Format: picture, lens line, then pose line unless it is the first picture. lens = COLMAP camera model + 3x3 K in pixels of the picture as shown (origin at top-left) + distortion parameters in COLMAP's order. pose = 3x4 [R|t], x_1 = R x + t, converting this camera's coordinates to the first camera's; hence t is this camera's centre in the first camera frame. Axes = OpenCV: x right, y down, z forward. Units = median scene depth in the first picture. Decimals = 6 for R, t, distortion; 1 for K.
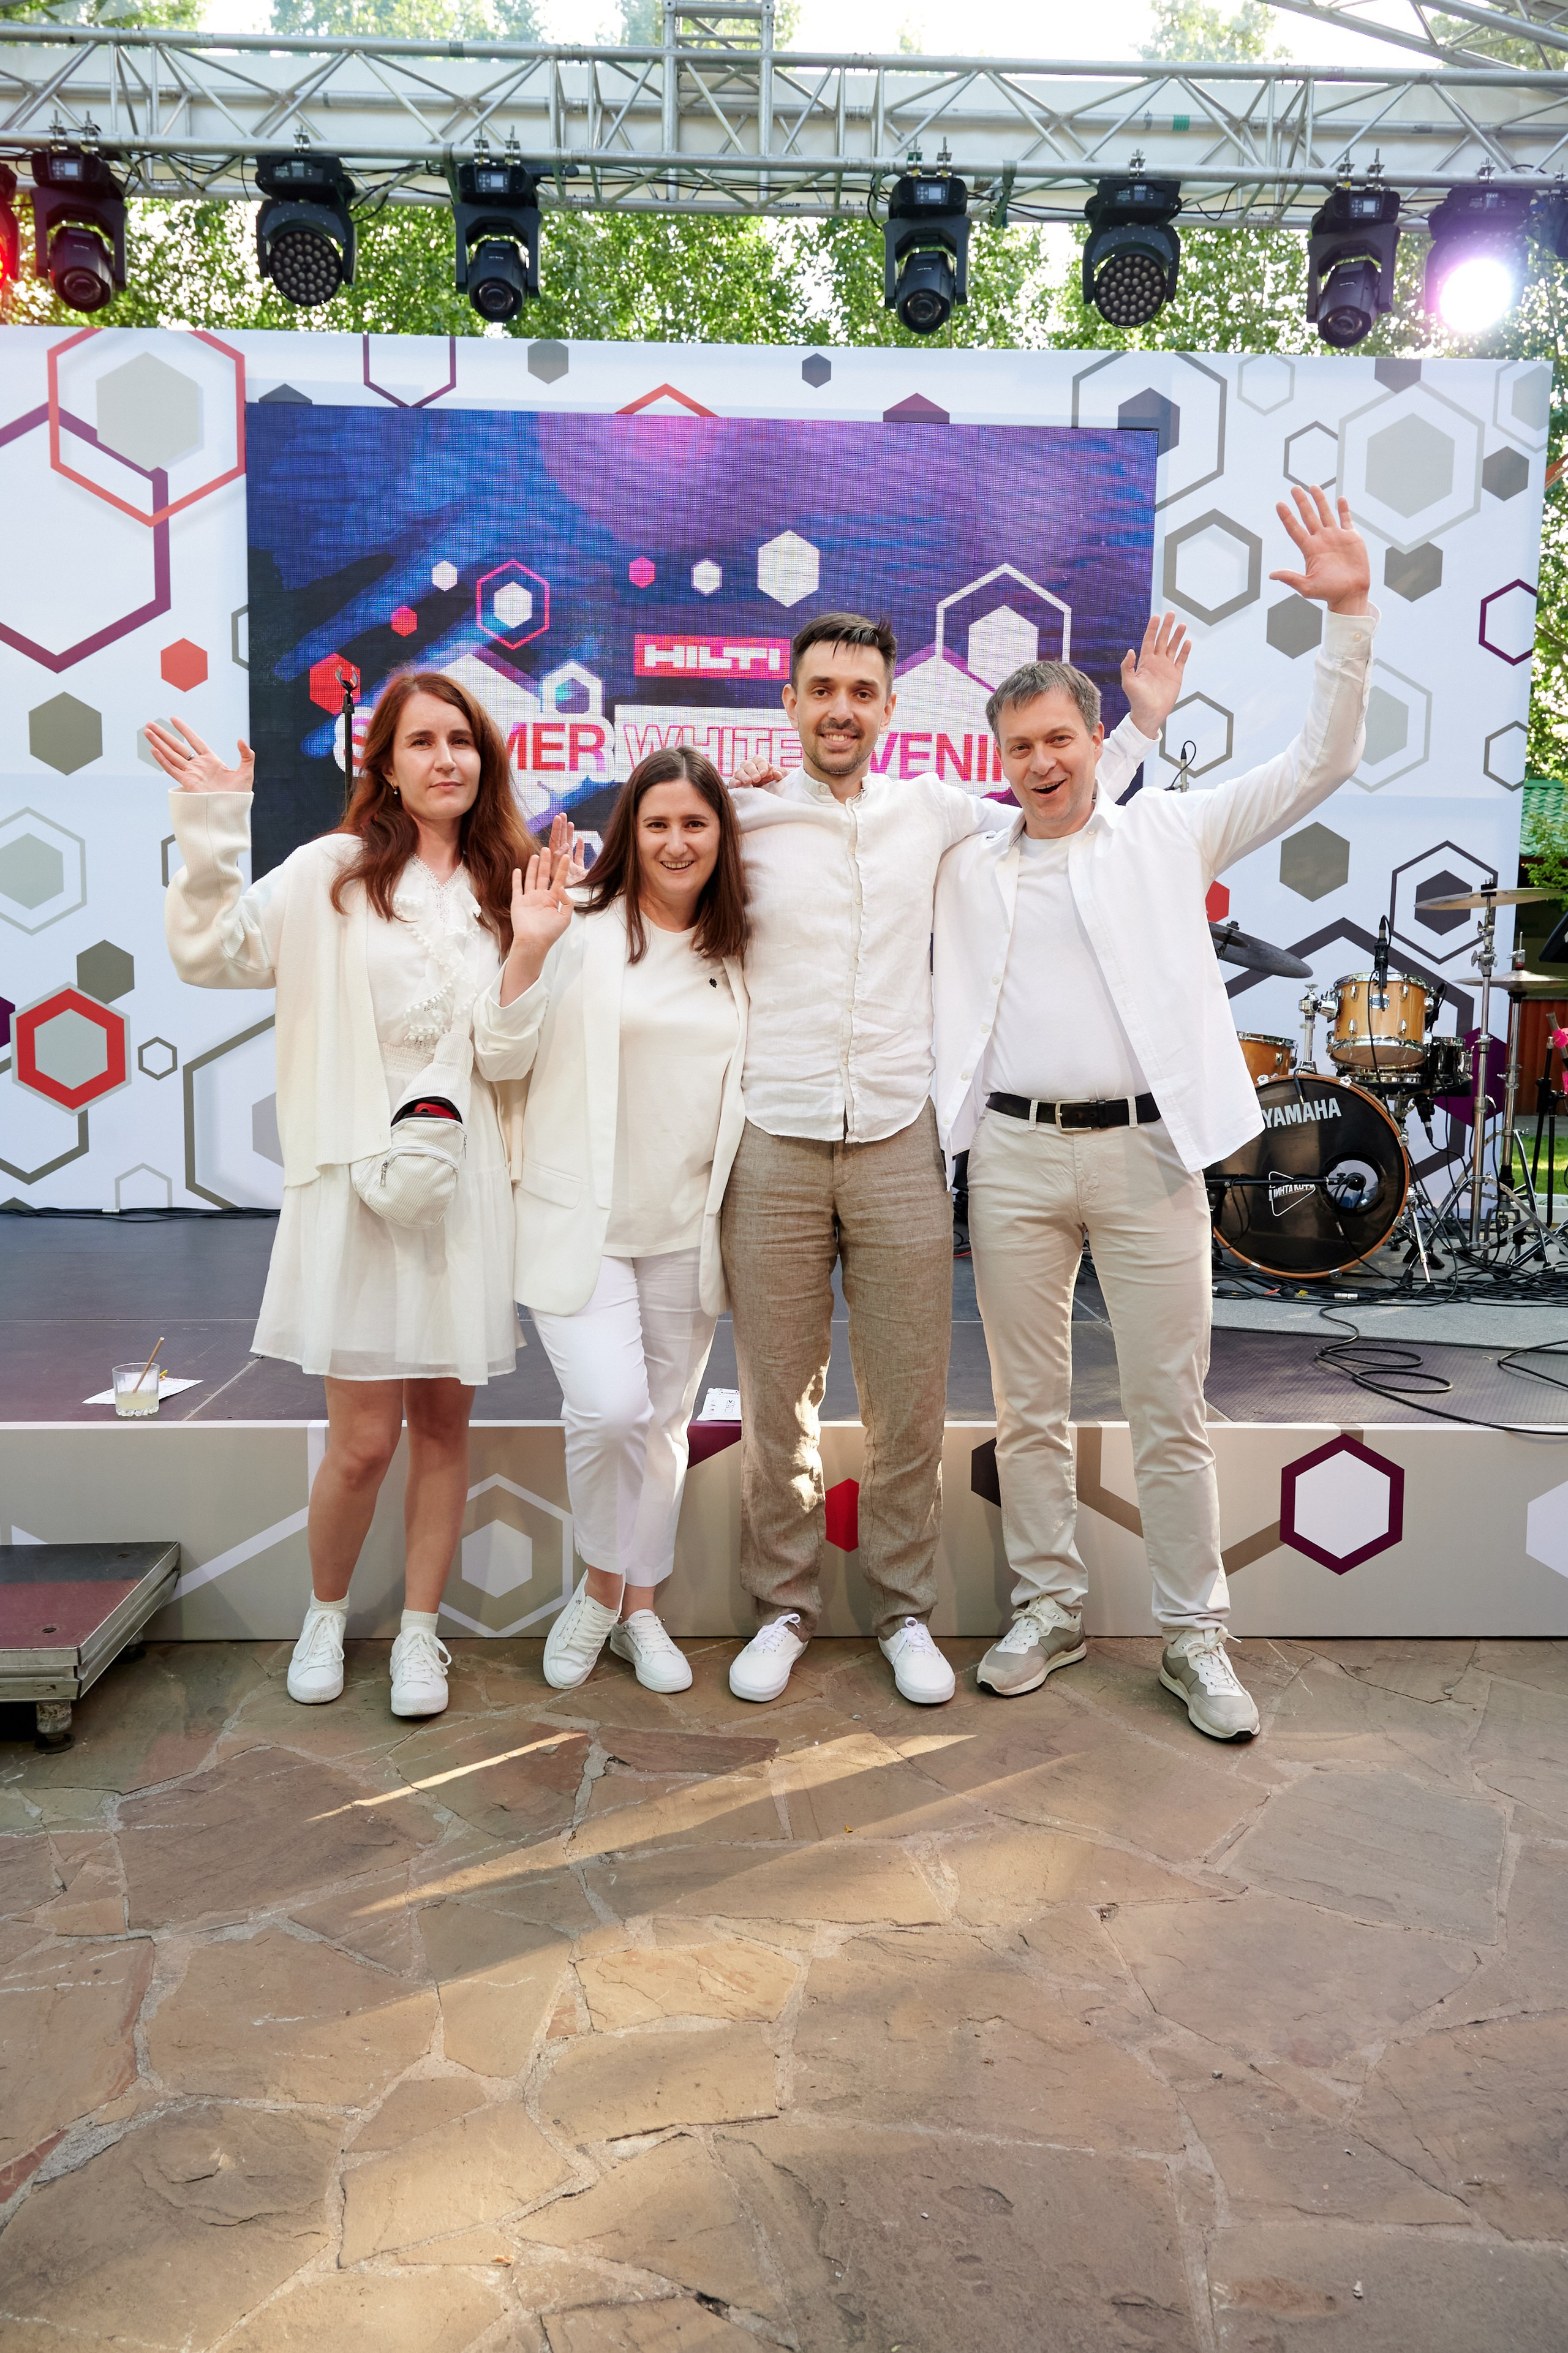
lens RADIAL K [[1636.8, 0, 773.8], [0, 1636.8, 1167.3], [0, 0, 1]] dist [0.000129, 0.002965]
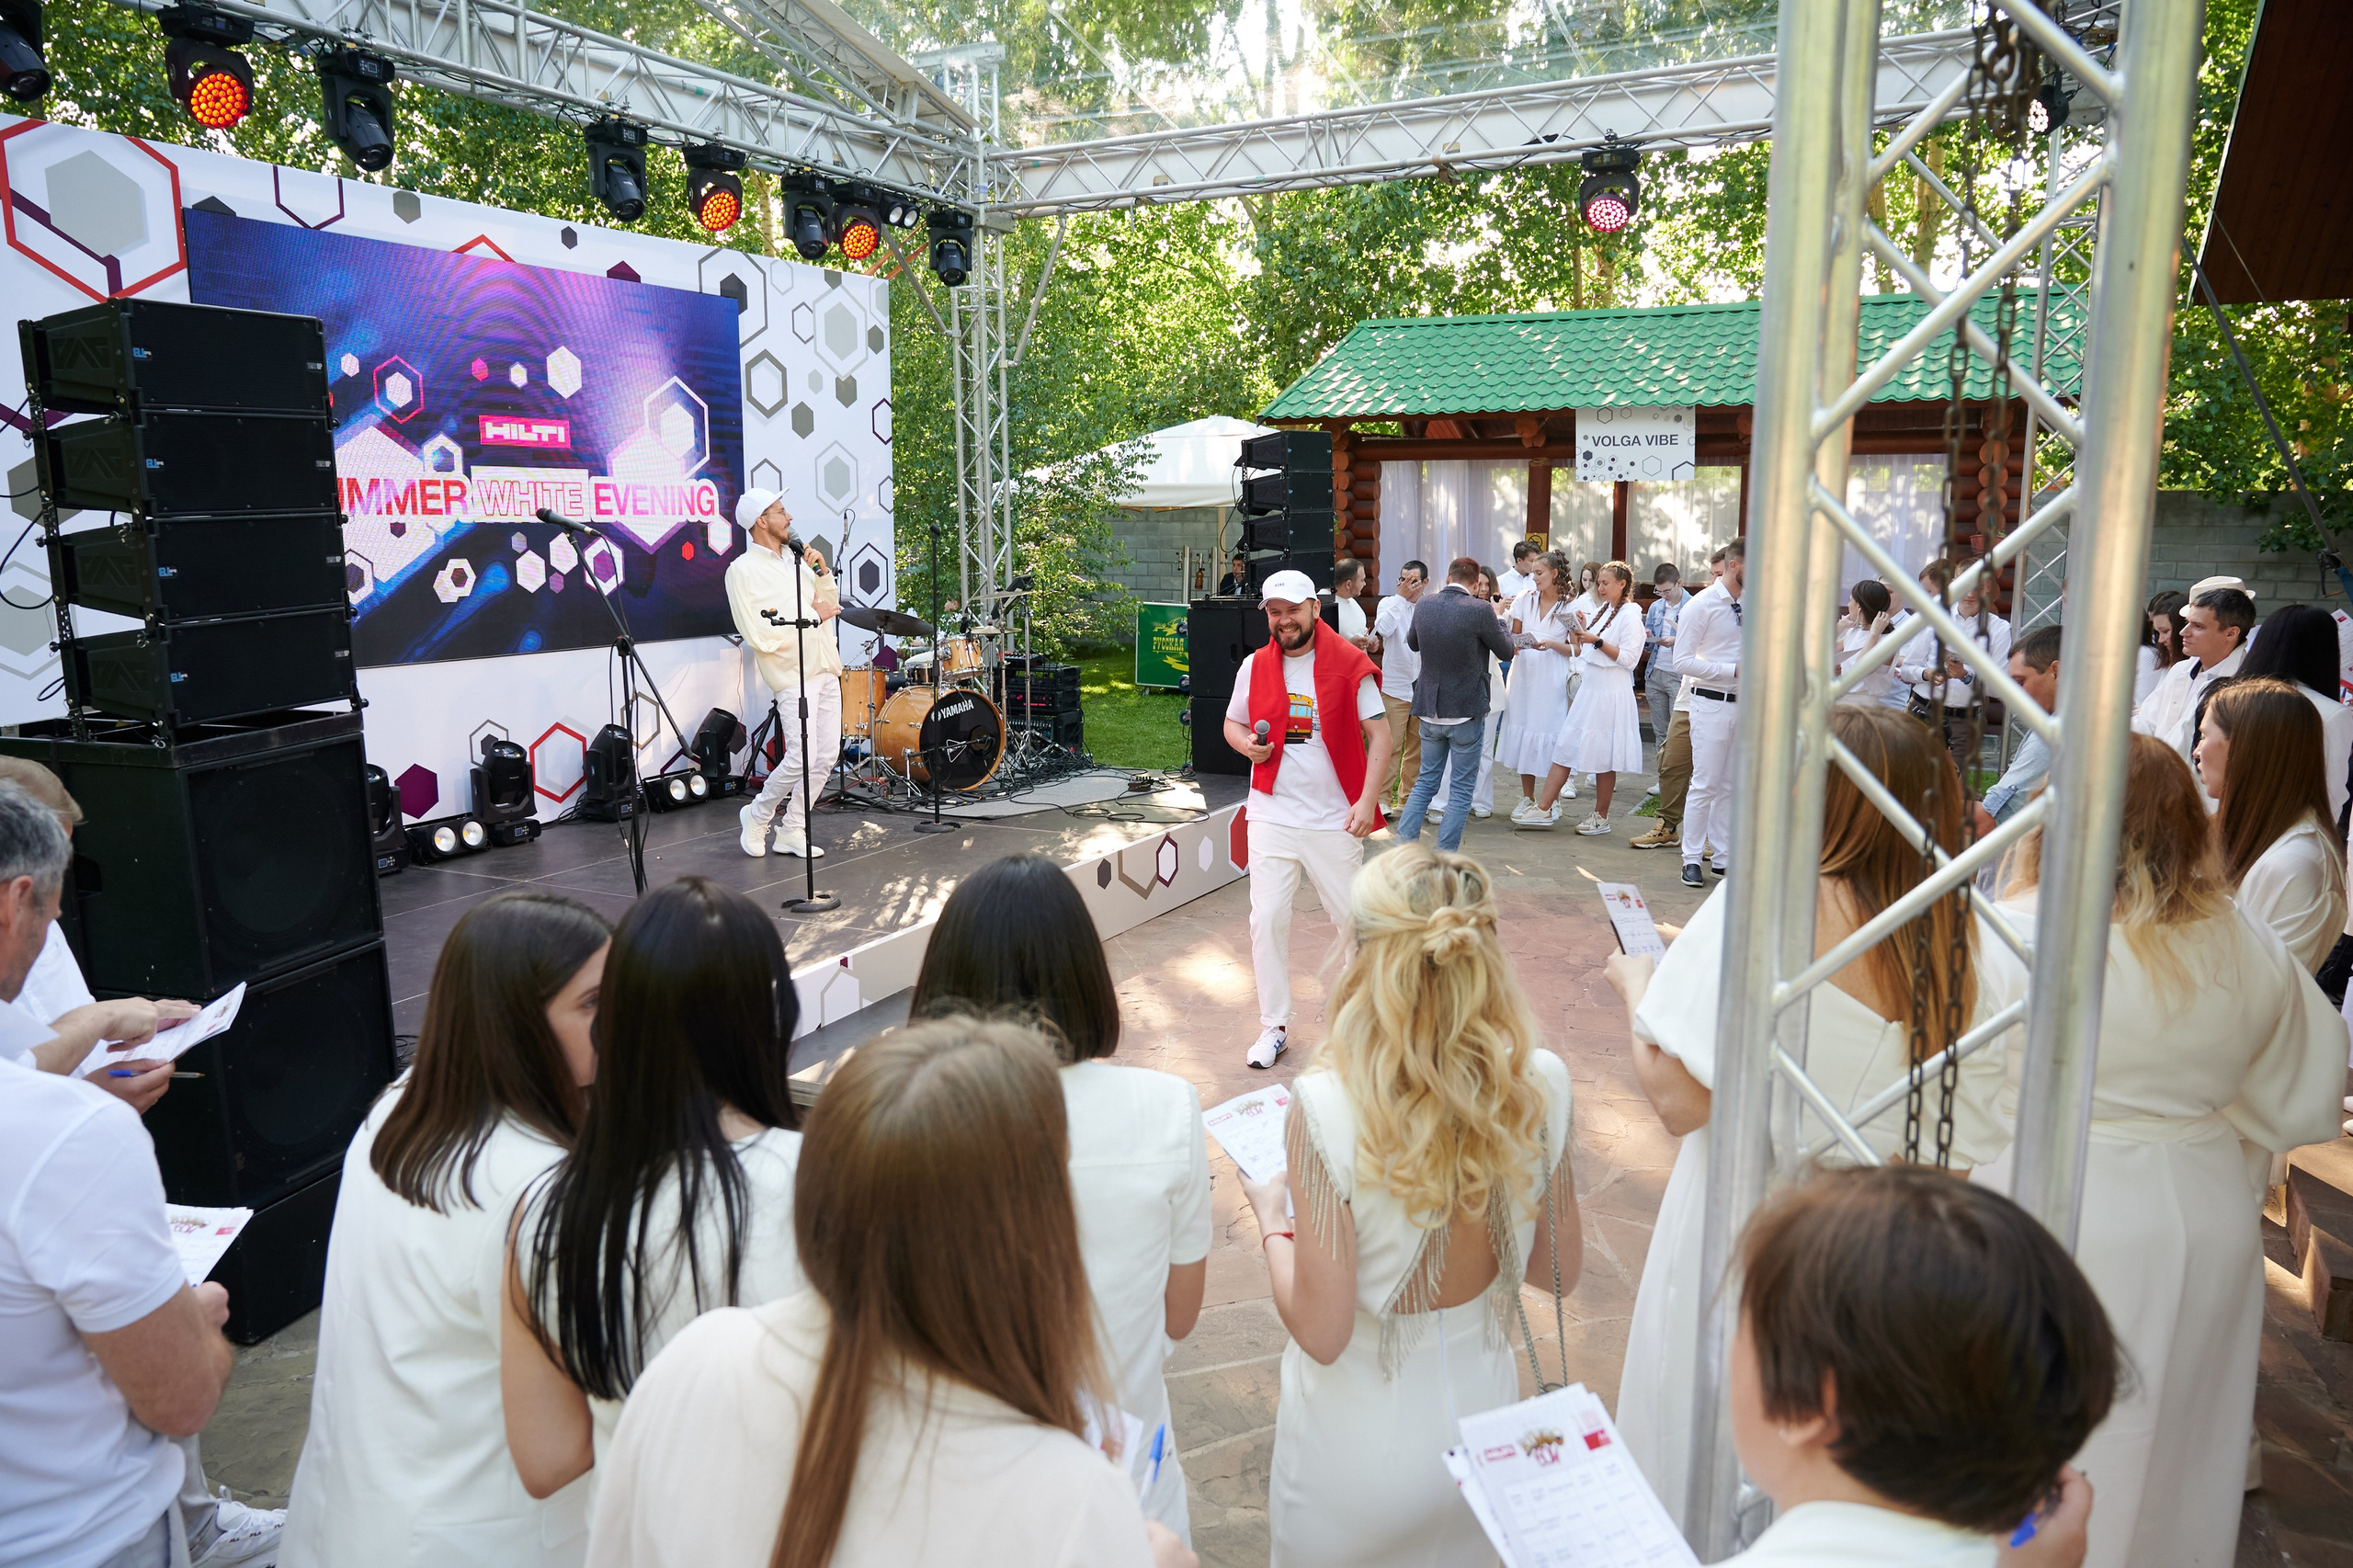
lens RADIAL K [[1636.7, 0, 1179.8], [0, 1636.7, 781.5], [0, 0, 1]] dist [0.000129, 0.002965]
pose [[0.492603, -0.159229, 0.855563, -1.021839], [0.098989, 0.986990, 0.126694, -0.138675], [-0.864606, 0.022281, 0.501956, -0.189054]]
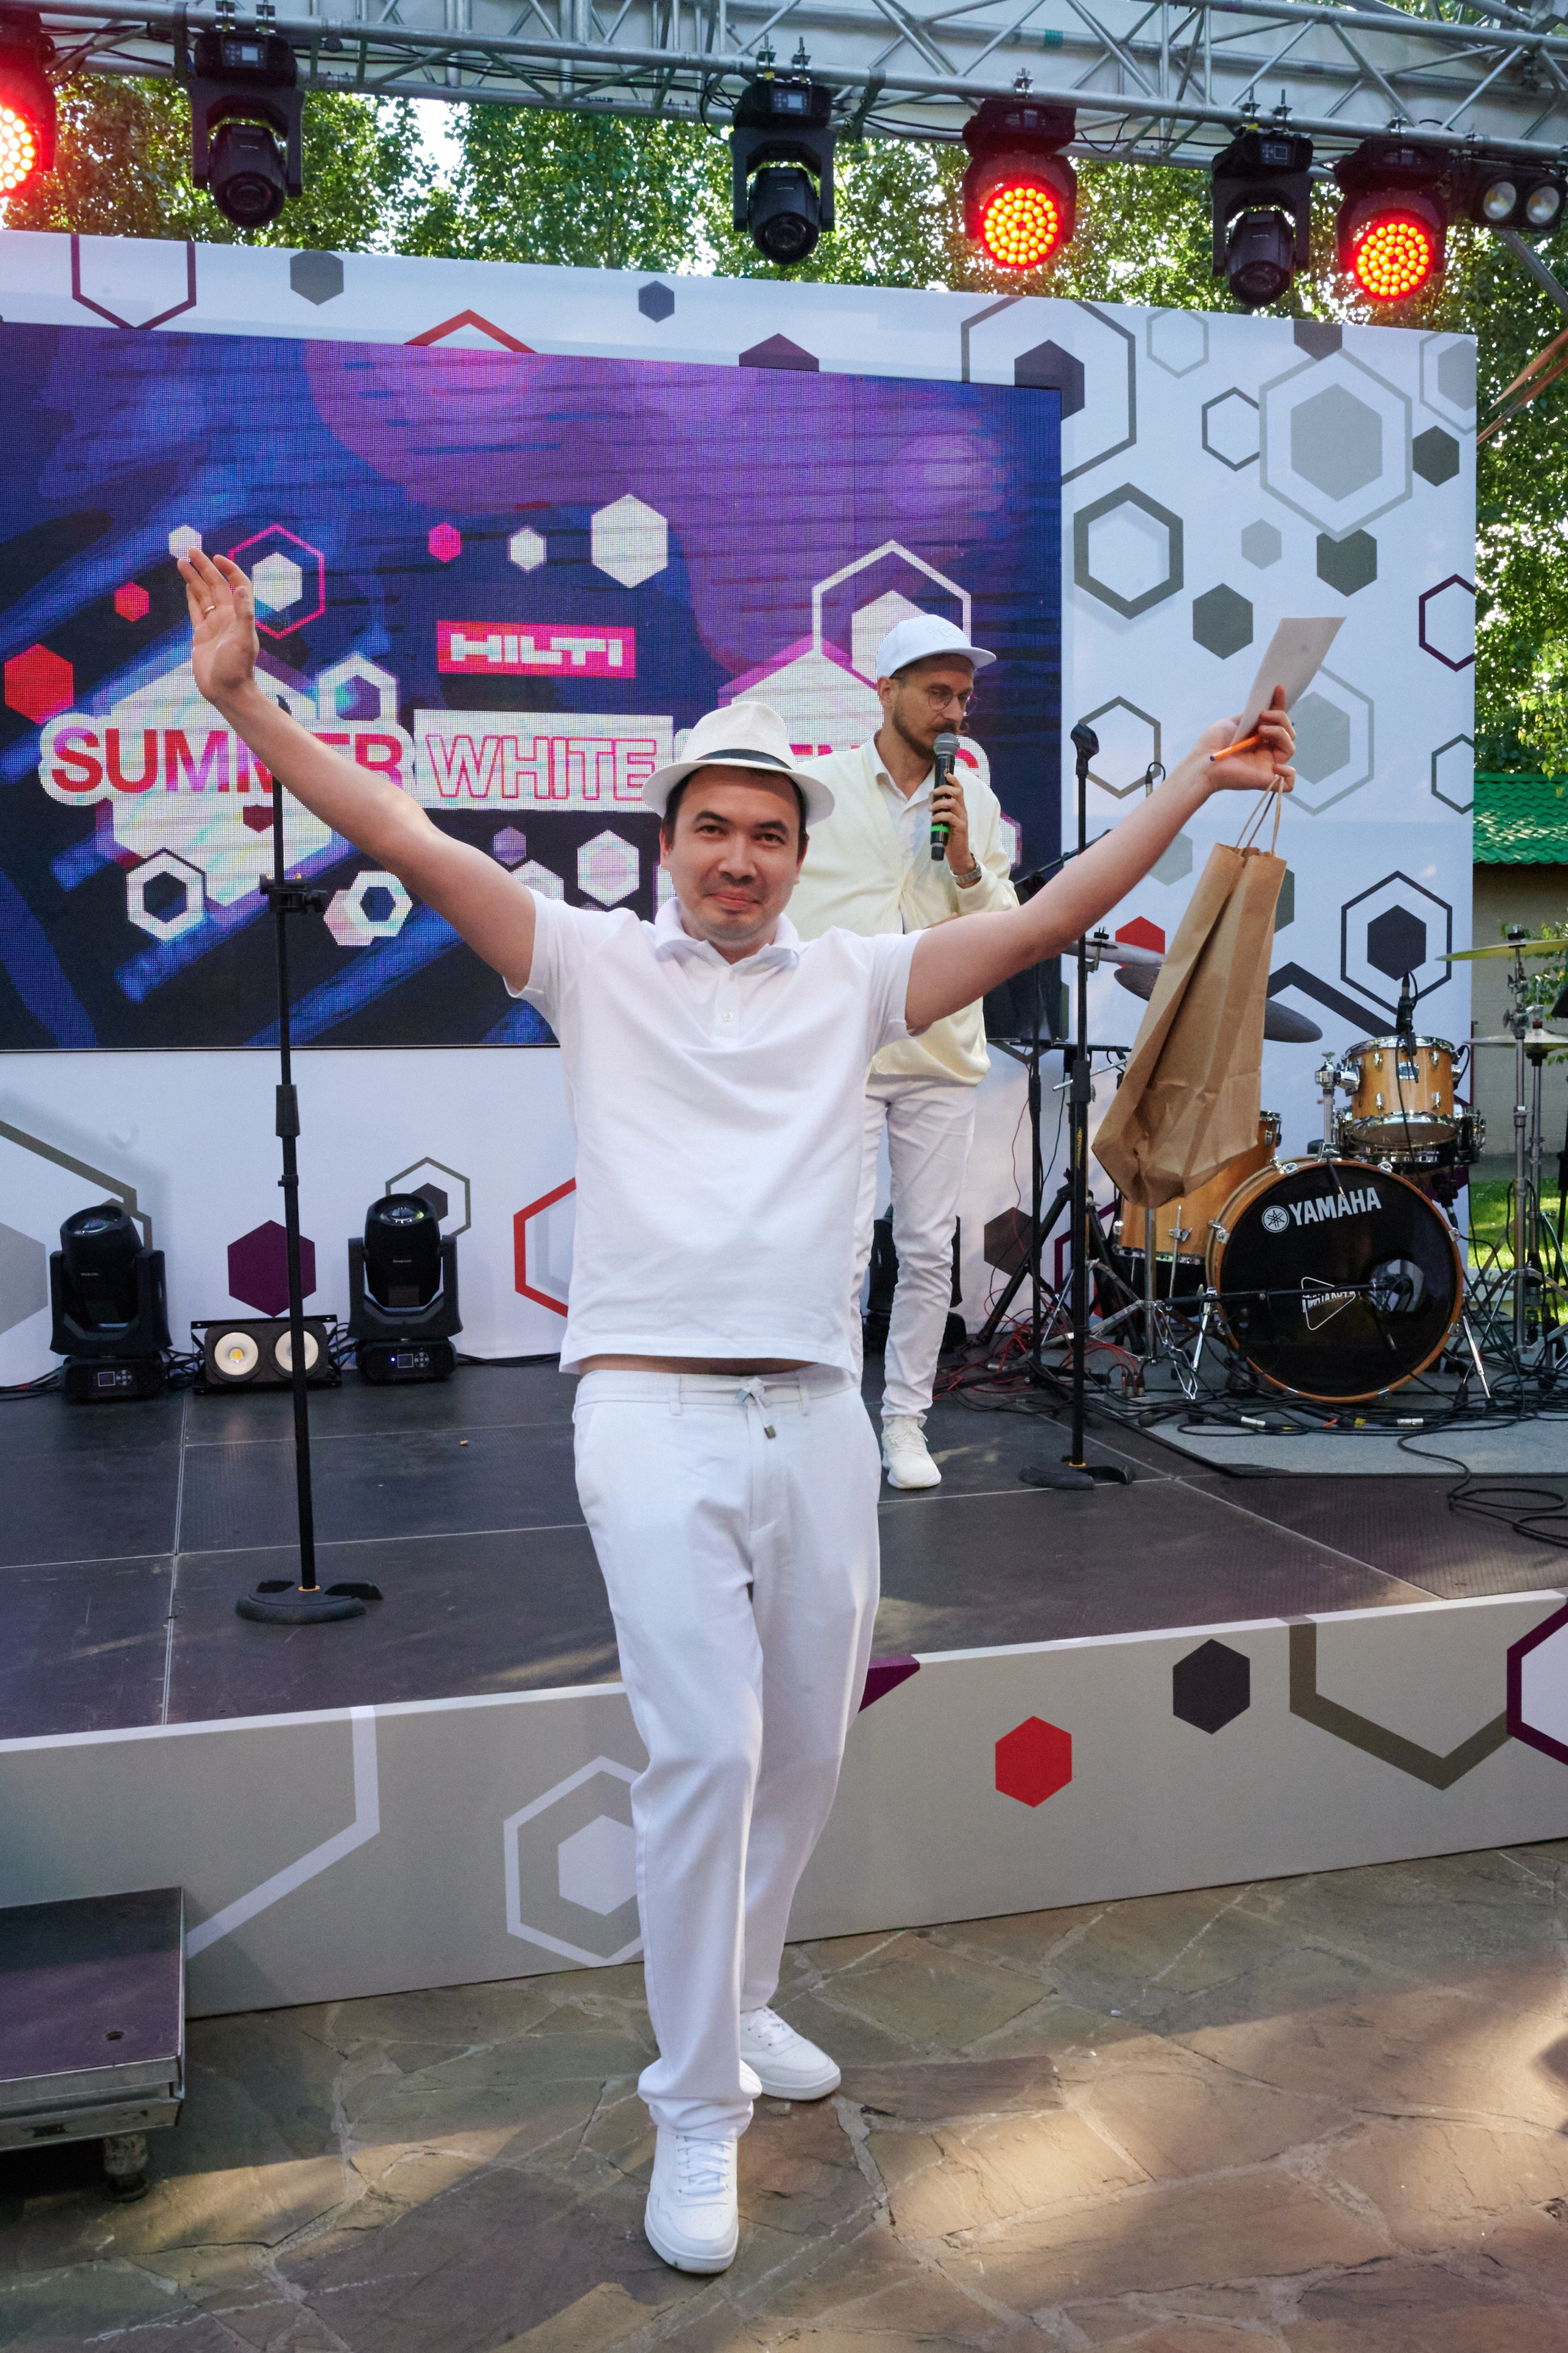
lens RADIAL K [[2095.9, 0, 775.7], [0, 2095.9, 1171.1], [0, 0, 1]] dist [-0.059773, 0.014910]
pose [[0.976193, -0.042312, 0.212737, -0.150320], [0.049760, 0.998317, -0.029777, -0.027186], [-0.211119, 0.039654, 0.976656, 0.010004]]
